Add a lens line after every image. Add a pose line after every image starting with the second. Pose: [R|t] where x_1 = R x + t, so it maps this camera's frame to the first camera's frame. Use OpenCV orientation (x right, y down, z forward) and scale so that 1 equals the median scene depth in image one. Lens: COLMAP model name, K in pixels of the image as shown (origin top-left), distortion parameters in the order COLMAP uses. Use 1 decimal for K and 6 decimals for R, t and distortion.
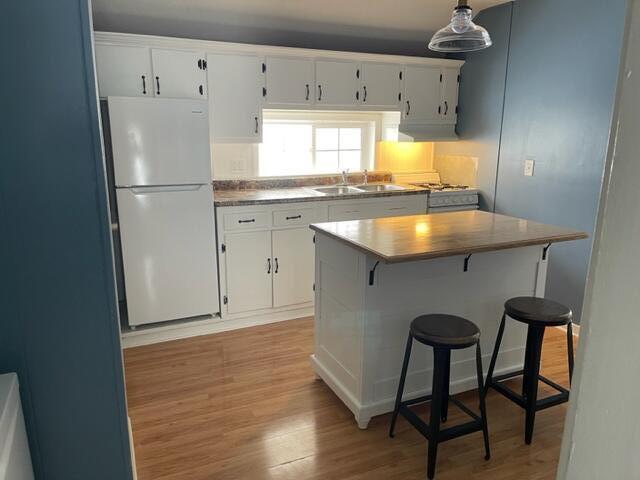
lens RADIAL K [[481.4, 0, 321.3], [0, 481.4, 241.0], [0, 0, 1]] dist [0.065453, -0.077959]
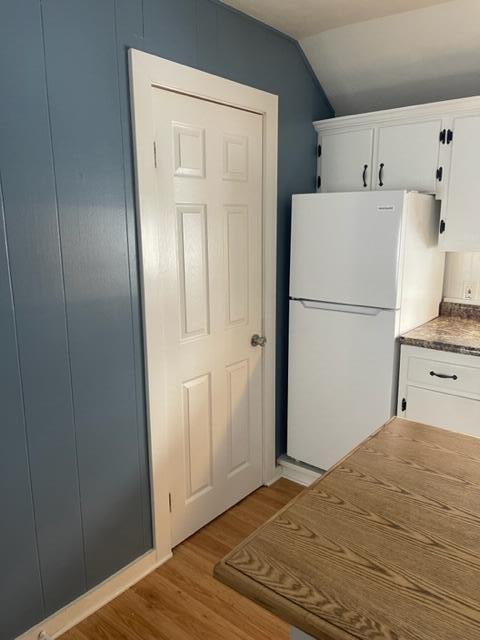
lens RADIAL K [[481.4, 0, 240.5], [0, 481.4, 319.8], [0, 0, 1]] dist [0.065453, -0.077959]
pose [[0.444294, 0.169273, -0.879744, 0.279934], [-0.193147, 0.976993, 0.090441, -0.121637], [0.874812, 0.129738, 0.466767, 0.474463]]
